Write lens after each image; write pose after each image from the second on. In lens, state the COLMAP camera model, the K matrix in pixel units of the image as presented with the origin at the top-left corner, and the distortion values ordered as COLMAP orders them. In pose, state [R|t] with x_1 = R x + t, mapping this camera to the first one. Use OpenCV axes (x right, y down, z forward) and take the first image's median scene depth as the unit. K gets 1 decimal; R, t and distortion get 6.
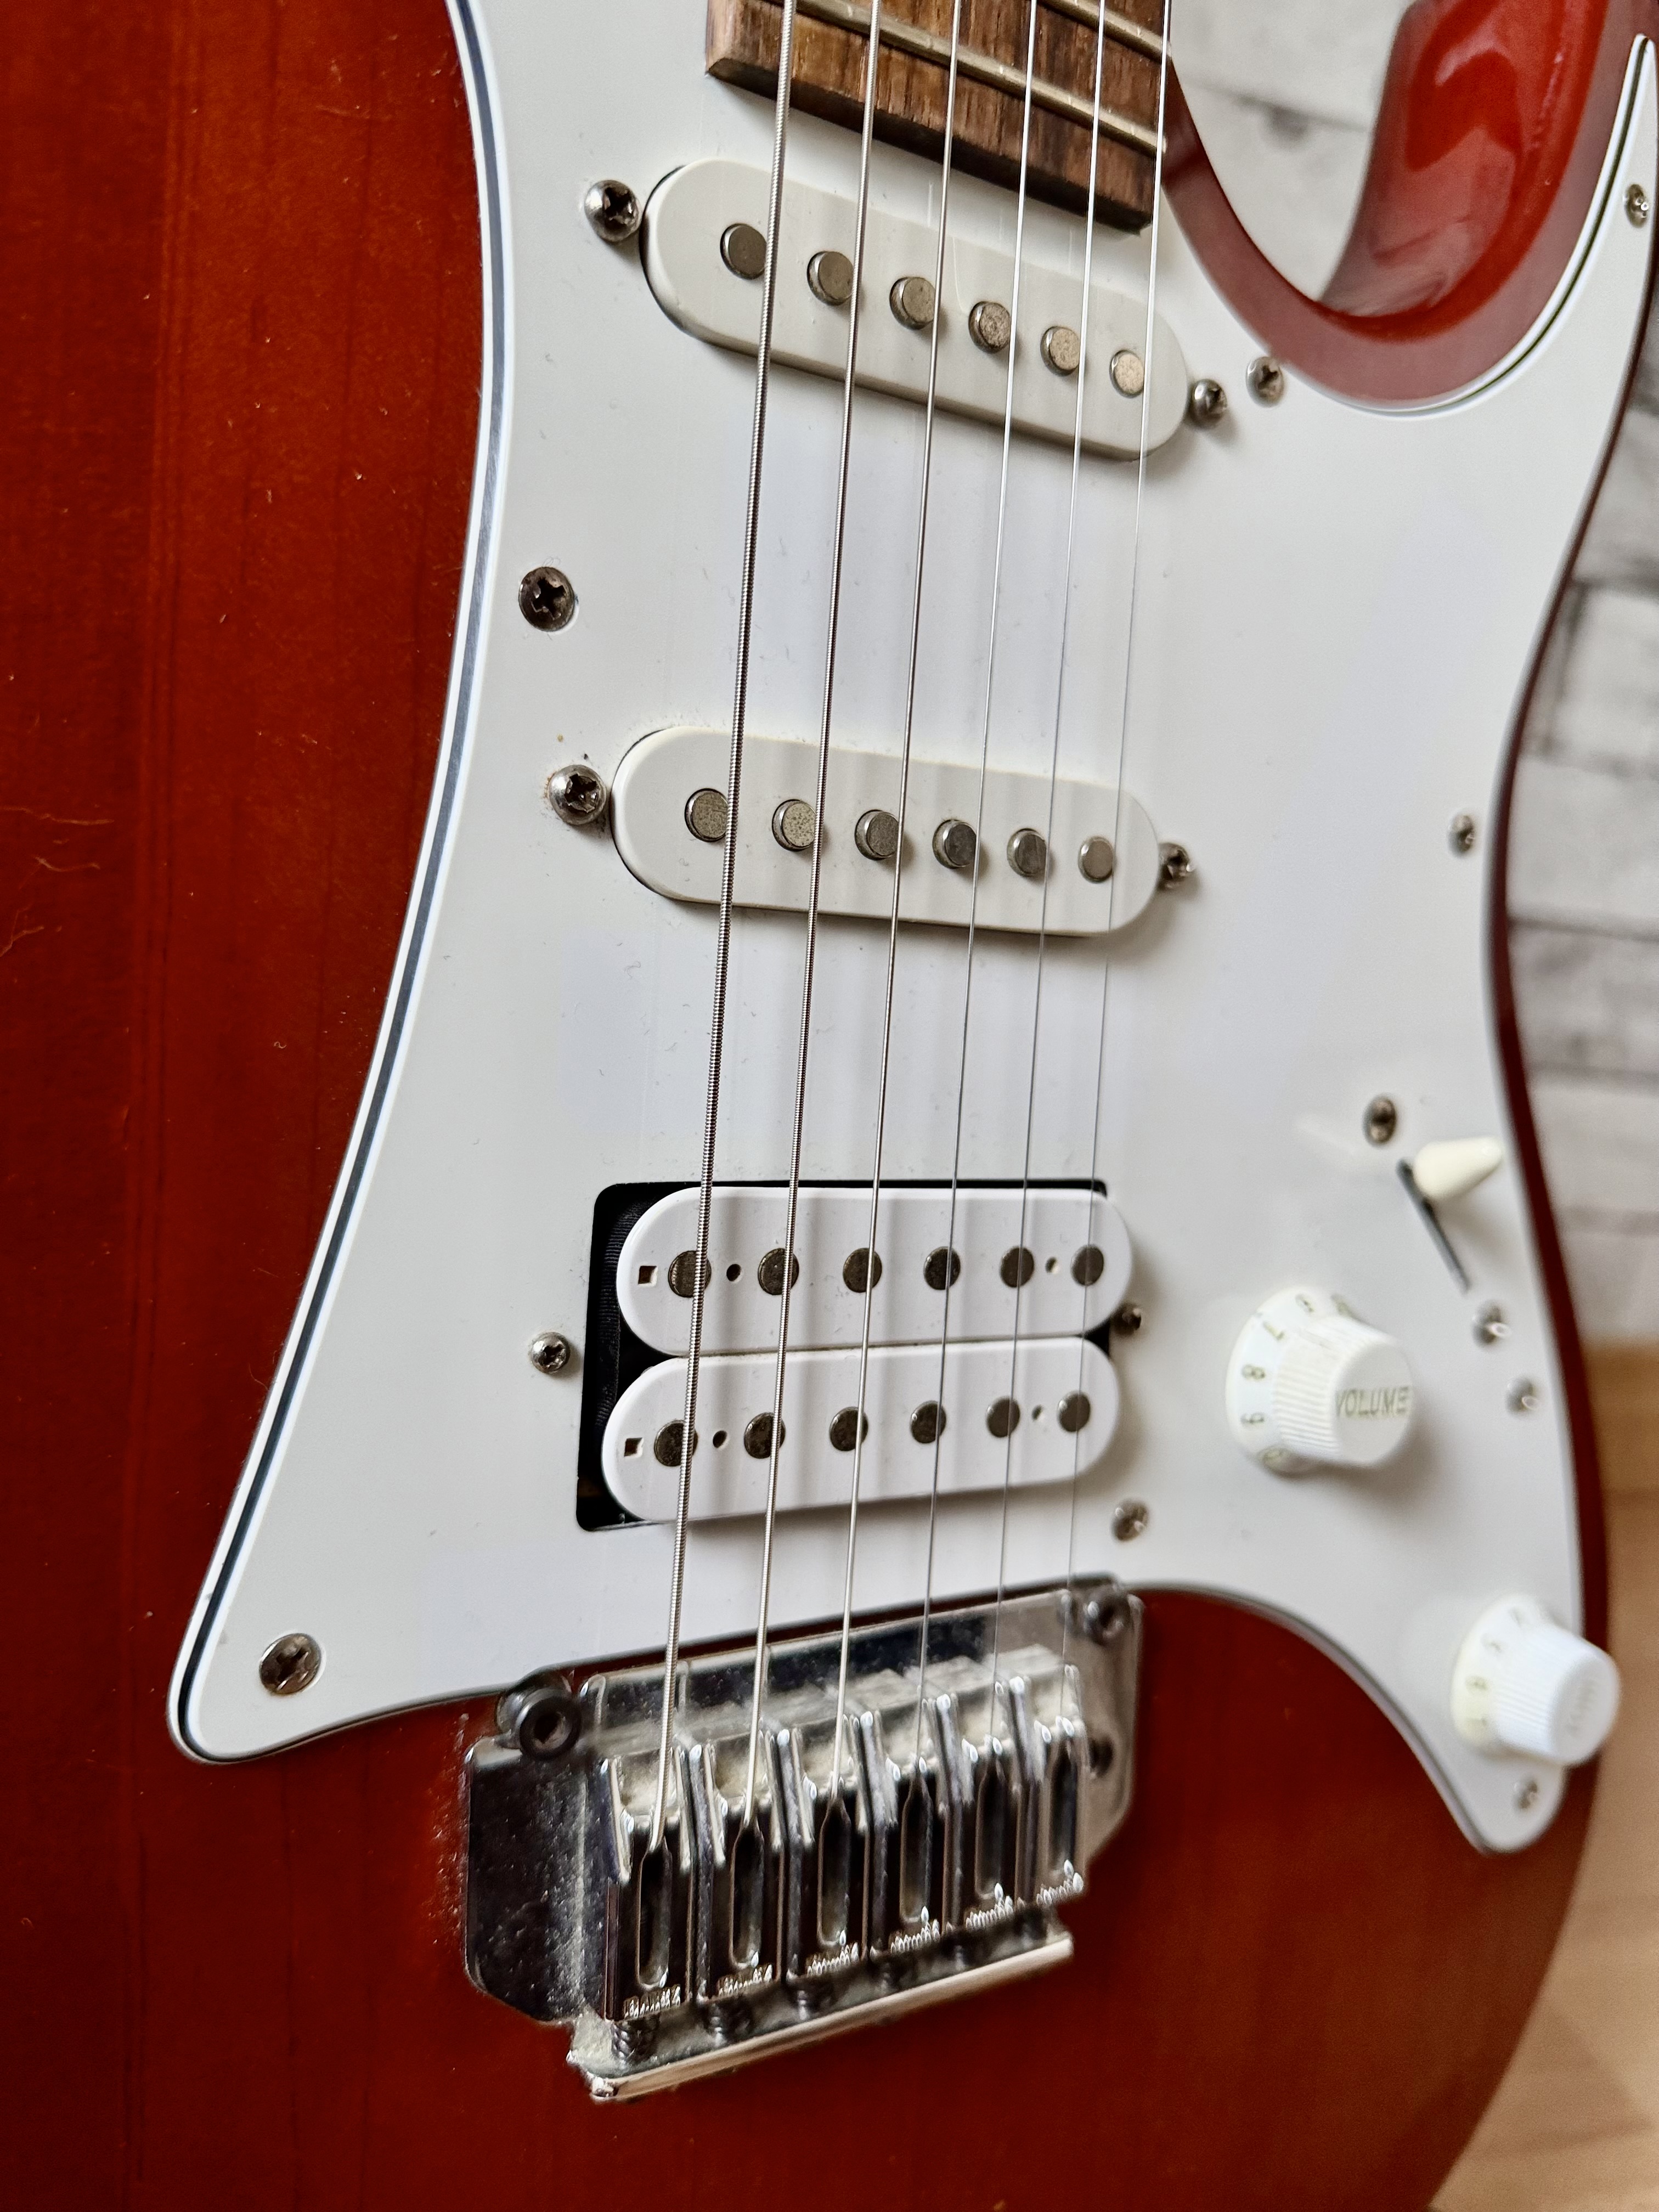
lens RADIAL K [[1730.5, 0, 829.5], [0, 1730.5, 1106.0], [0, 0, 1]] dist [0.001702, -0.004666]
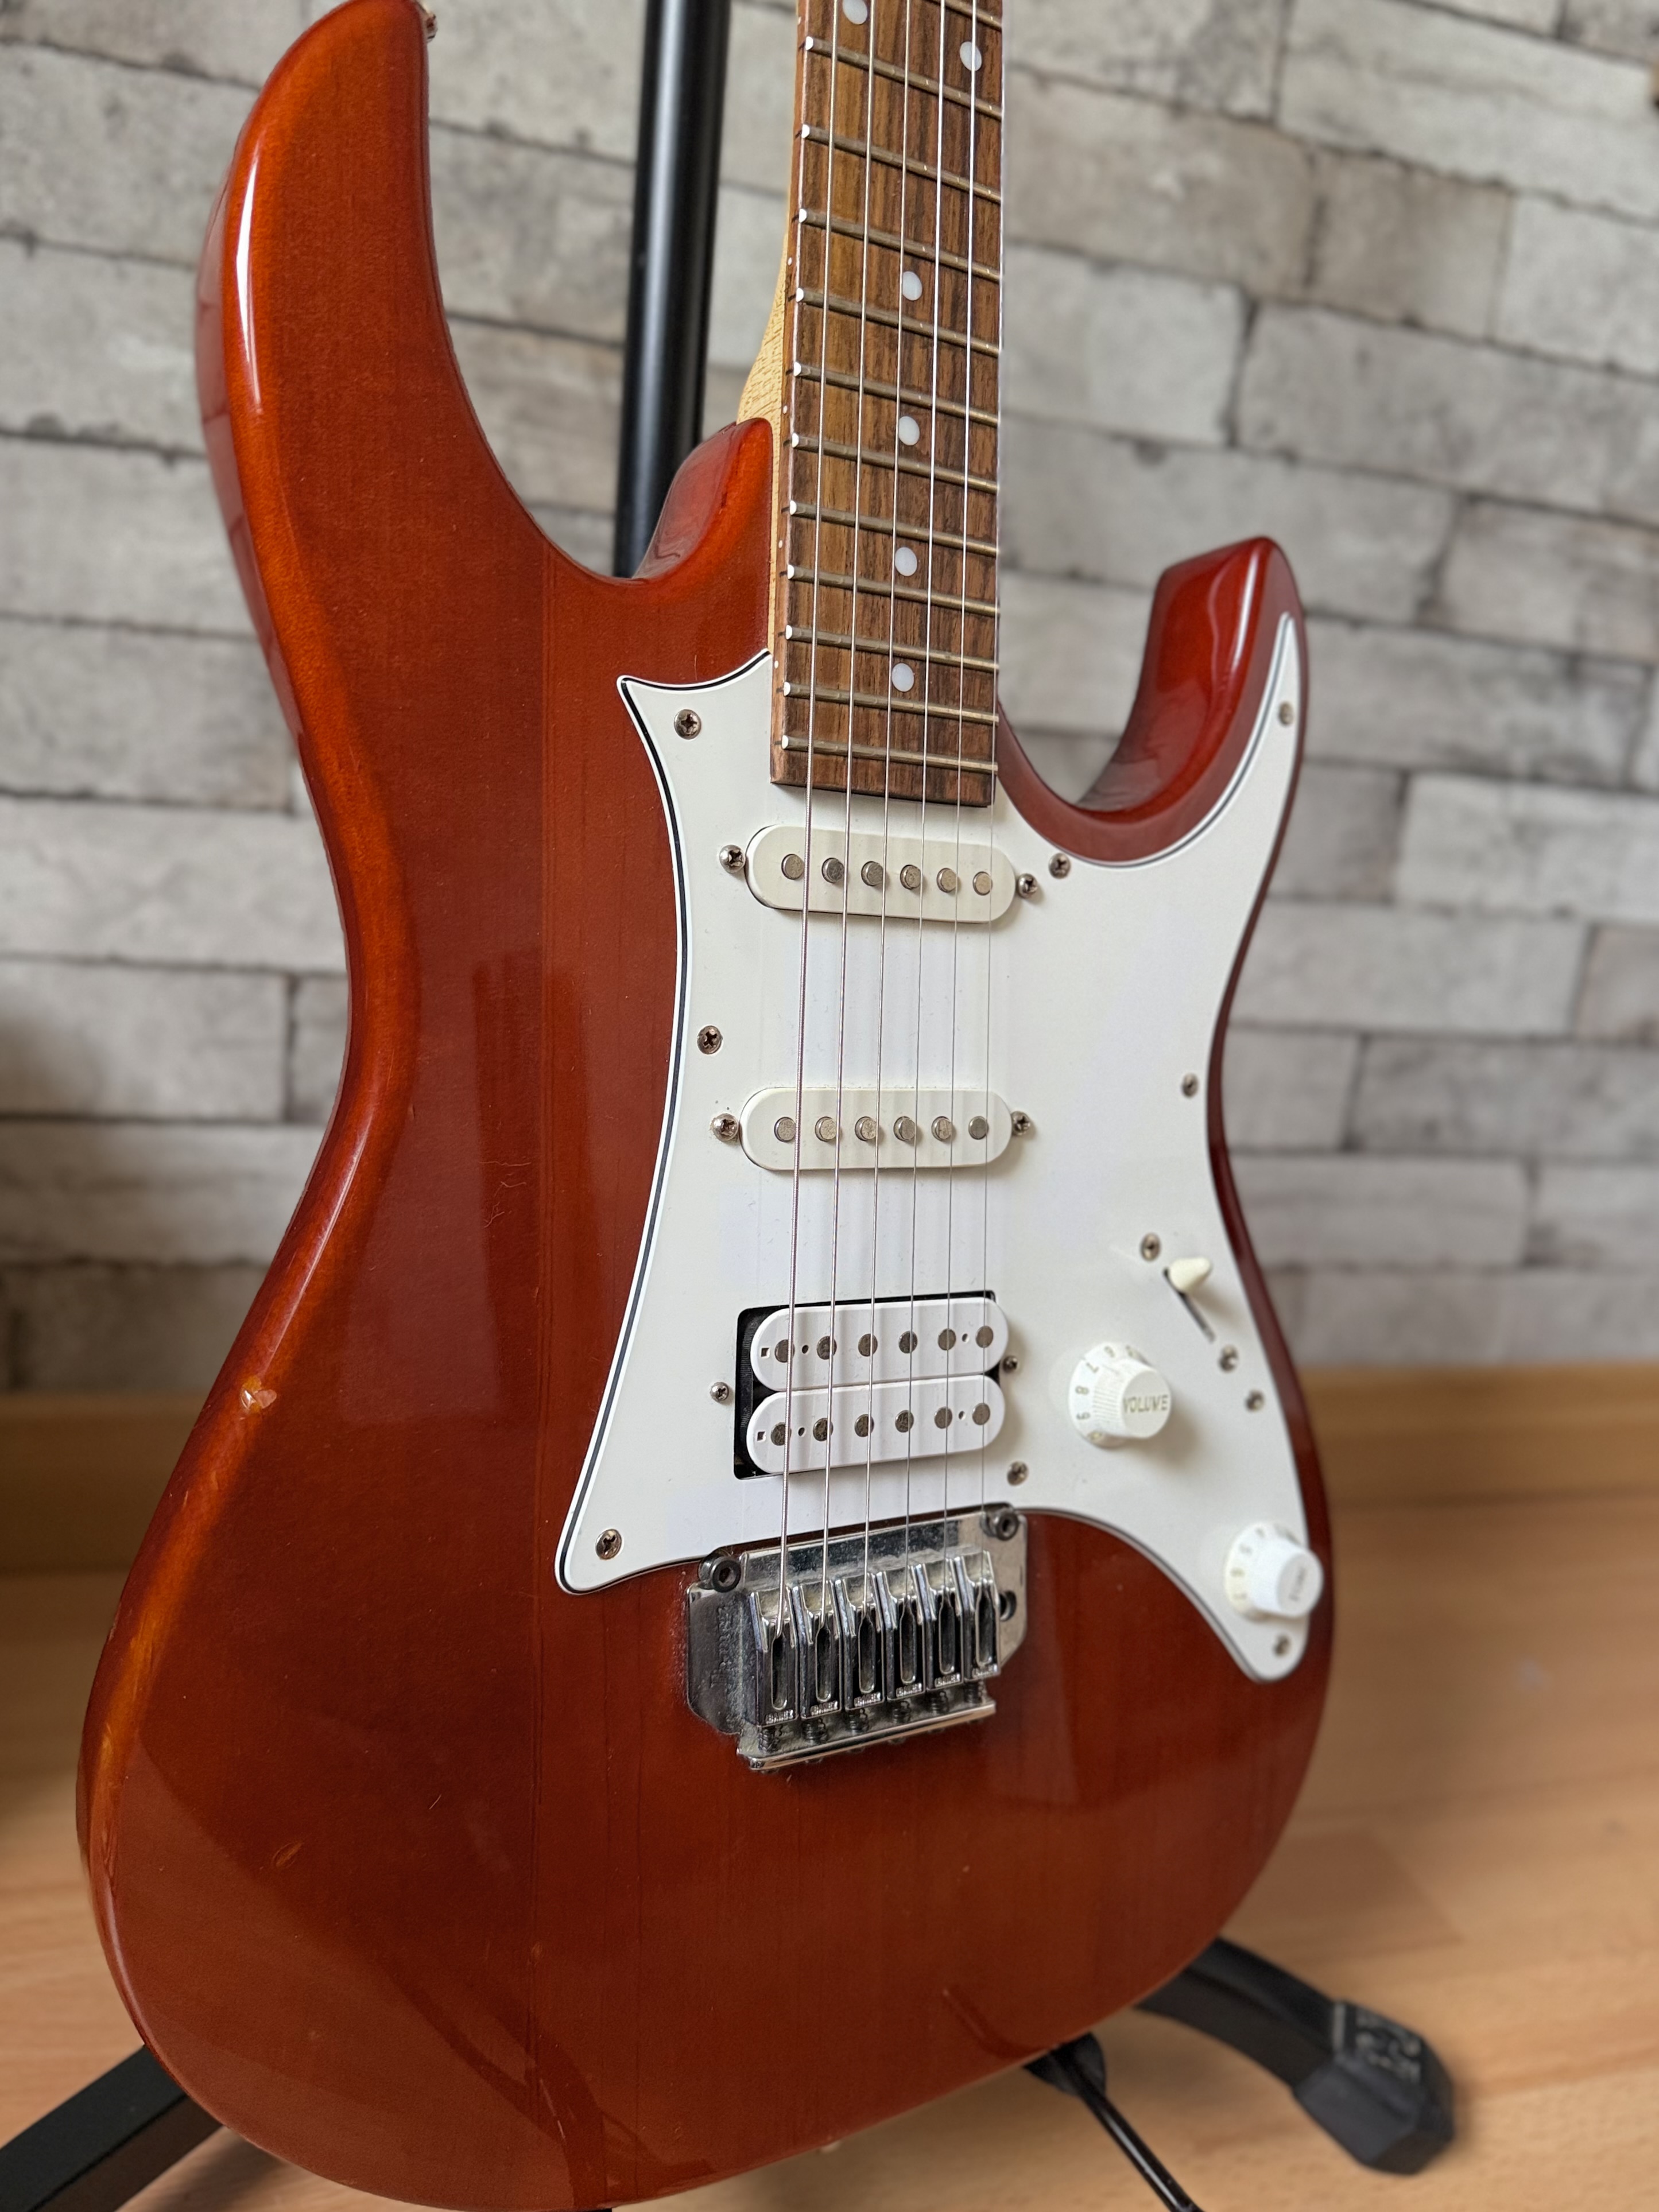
lens RADIAL K [[1746.2, 0, 834.9], [0, 1746.2, 1079.7], [0, 0, 1]] dist [0.121575, -0.146544]
pose [[0.999124, -0.040556, 0.010354, -0.027229], [0.040968, 0.998222, -0.043304, -0.124107], [-0.008579, 0.043690, 0.999008, -1.030236]]
